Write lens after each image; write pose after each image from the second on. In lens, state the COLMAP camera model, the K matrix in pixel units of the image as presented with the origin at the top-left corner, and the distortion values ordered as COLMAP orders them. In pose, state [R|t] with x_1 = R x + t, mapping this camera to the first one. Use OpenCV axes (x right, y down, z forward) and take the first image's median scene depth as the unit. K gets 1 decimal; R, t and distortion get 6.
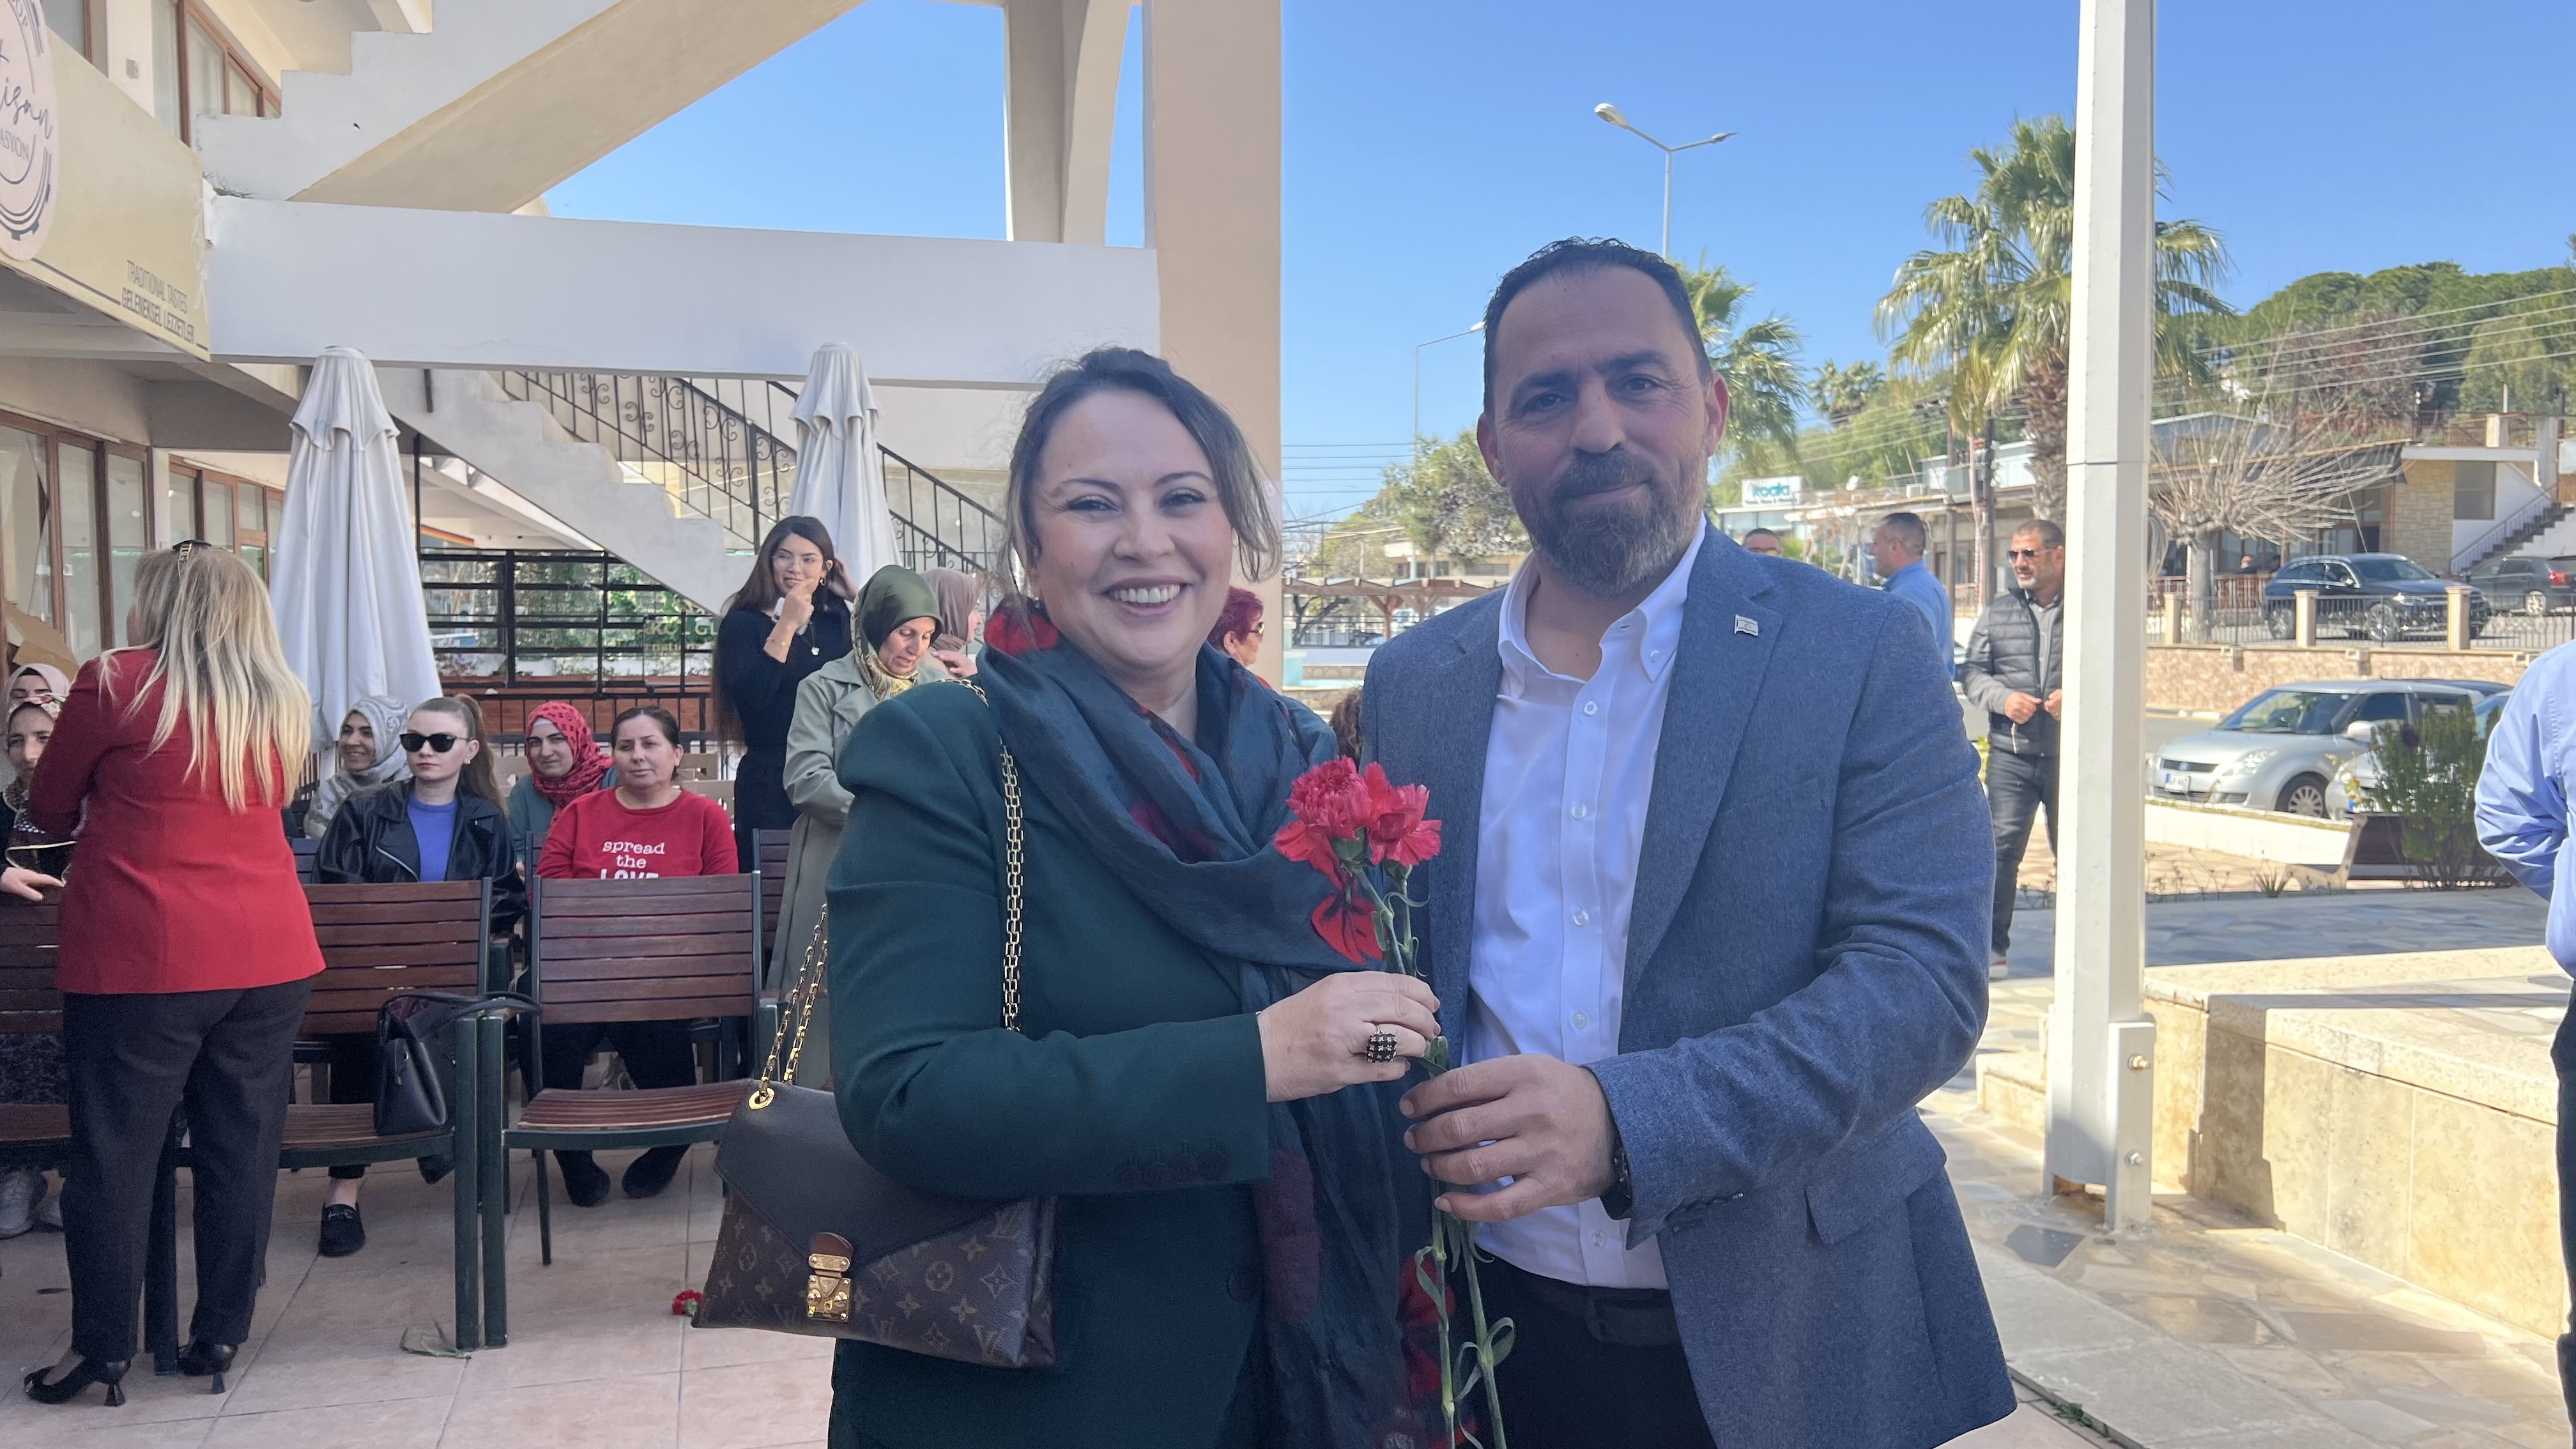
lens RADIAL K [[2005.0, 0, 1288.0], [0, 2005.0, 724.5], [0, 0, 1]] dist [0.038468, -0.004487]
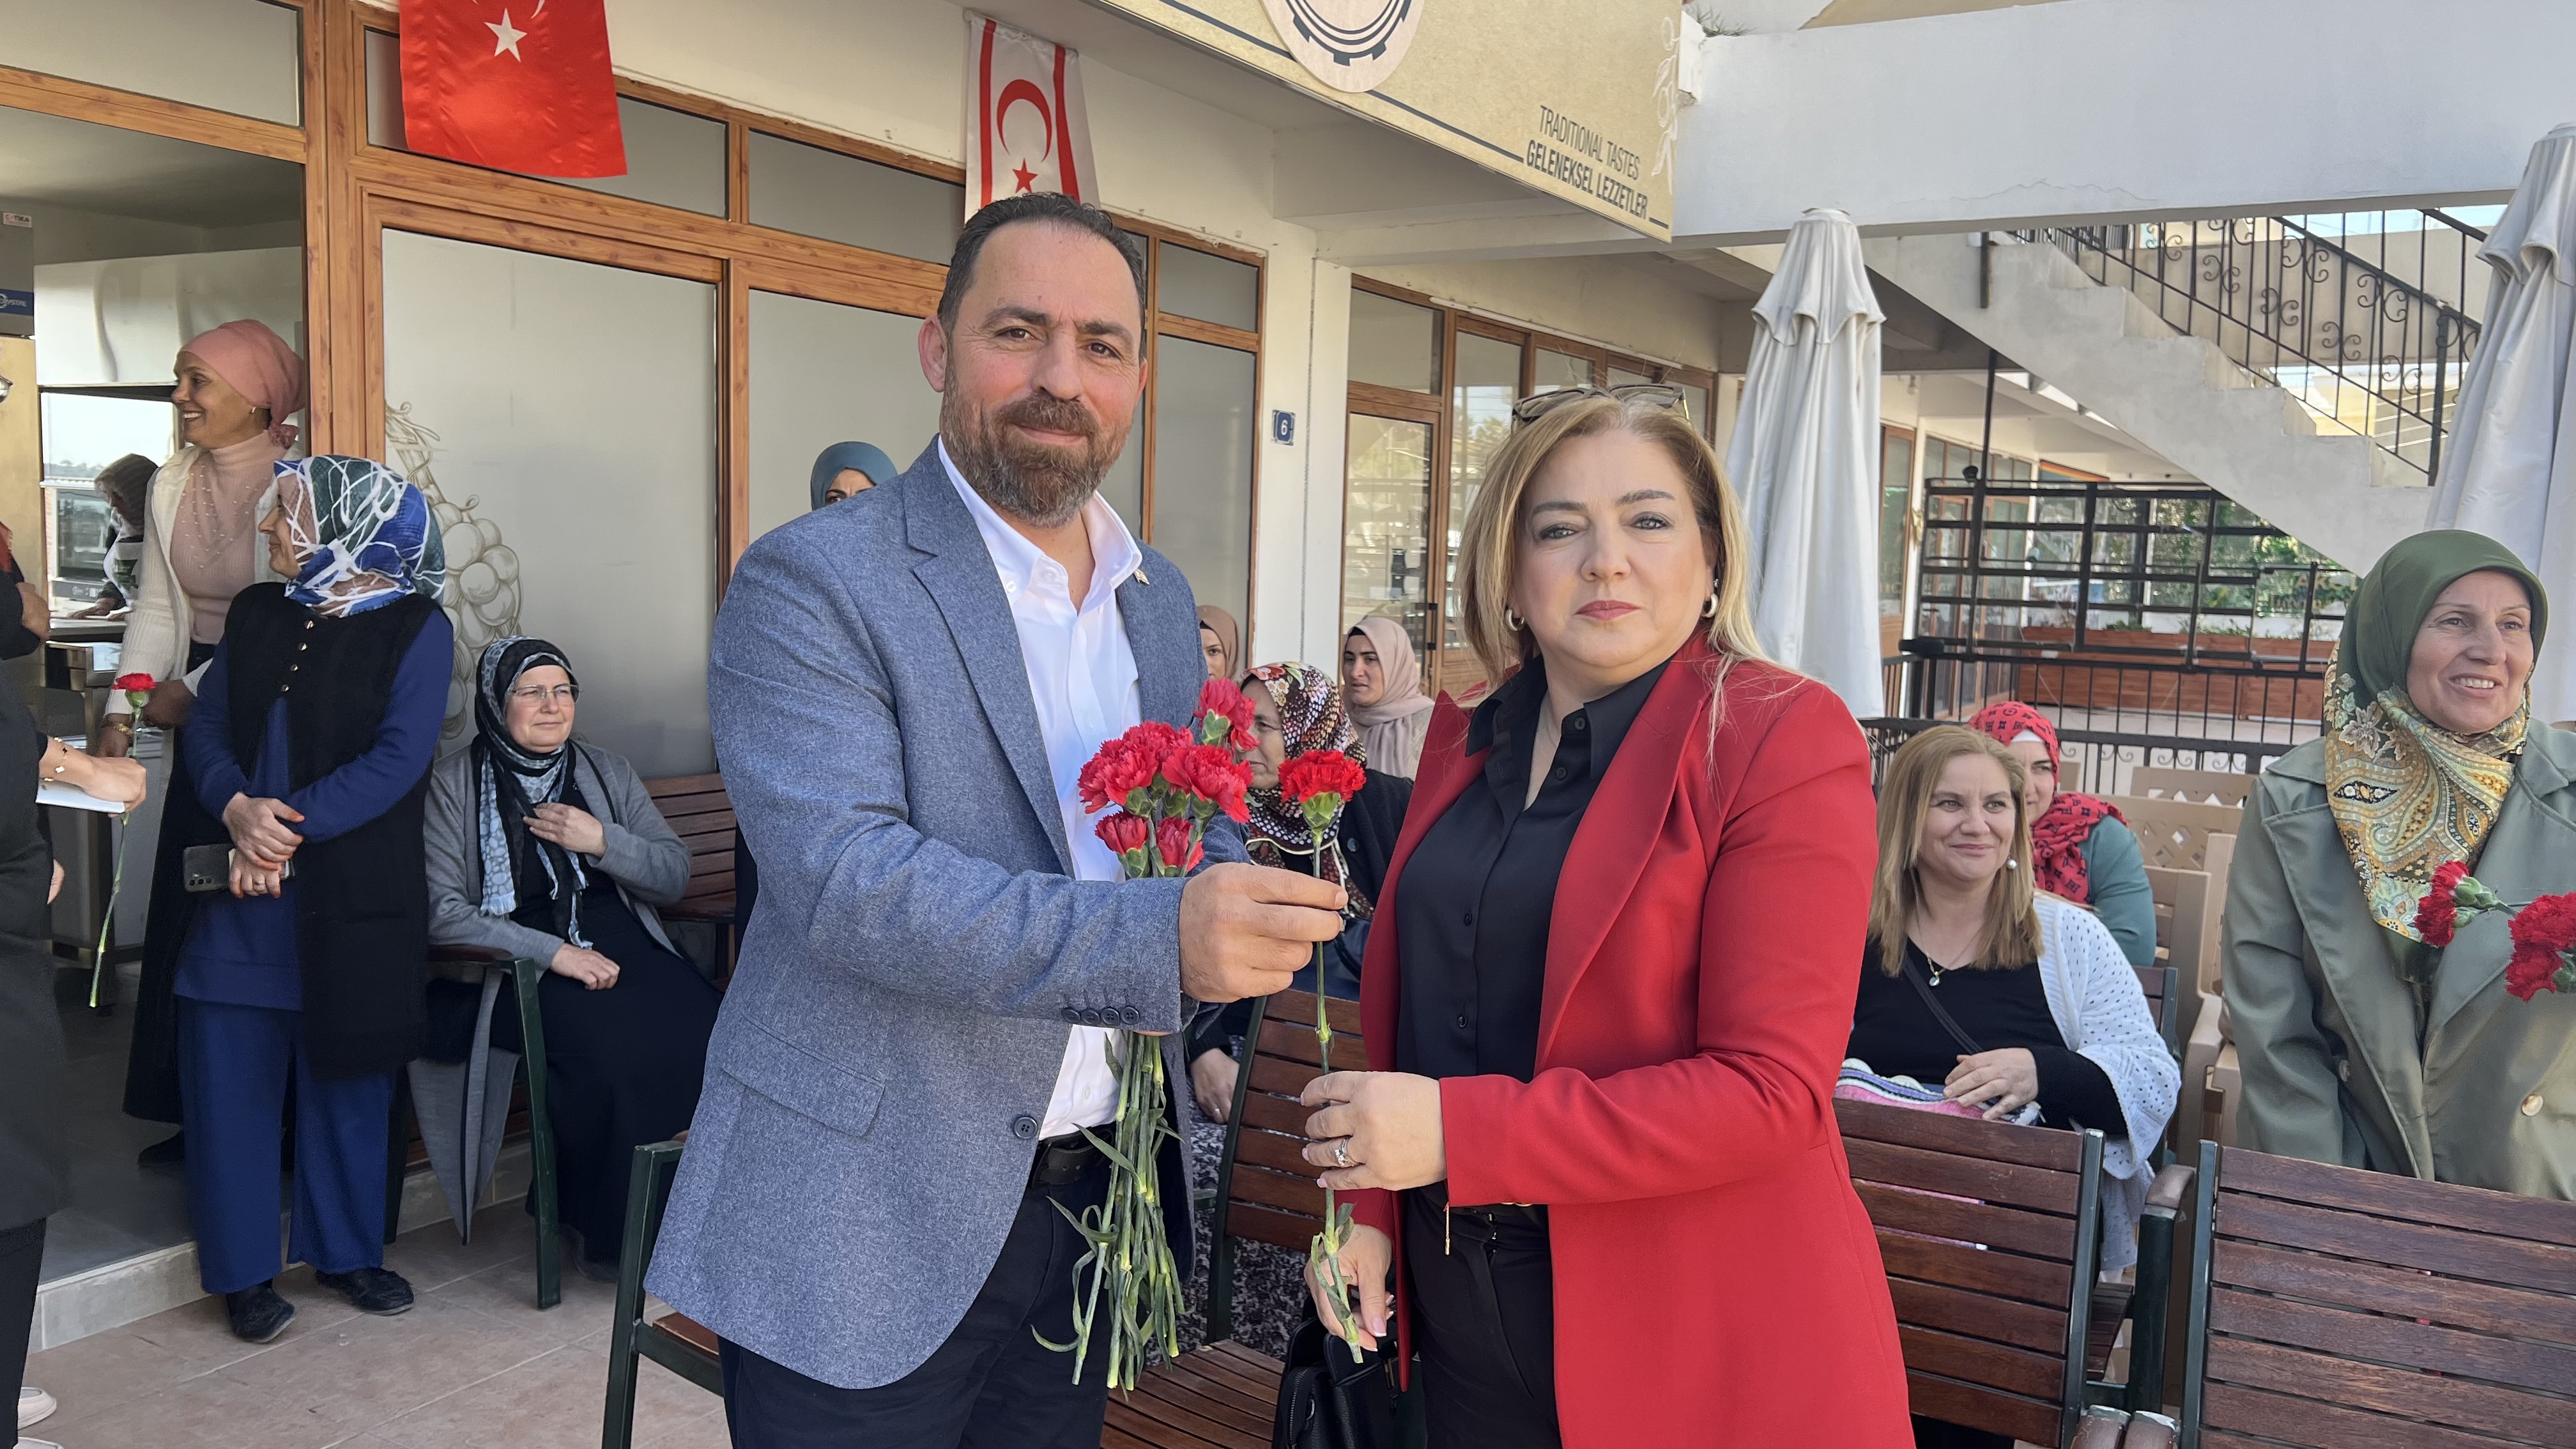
lens RADIAL K [[2005.0, 0, 1288.0], [0, 2005.0, 724.5], [0, 0, 1]] dist [0.038468, -0.004487]
pose [[0.706983, 0.084042, -0.702220, -0.052450], [-0.064632, 0.996437, 0.054183, -0.018363], [0.704271, 0.007079, 0.709896, 0.286154]]
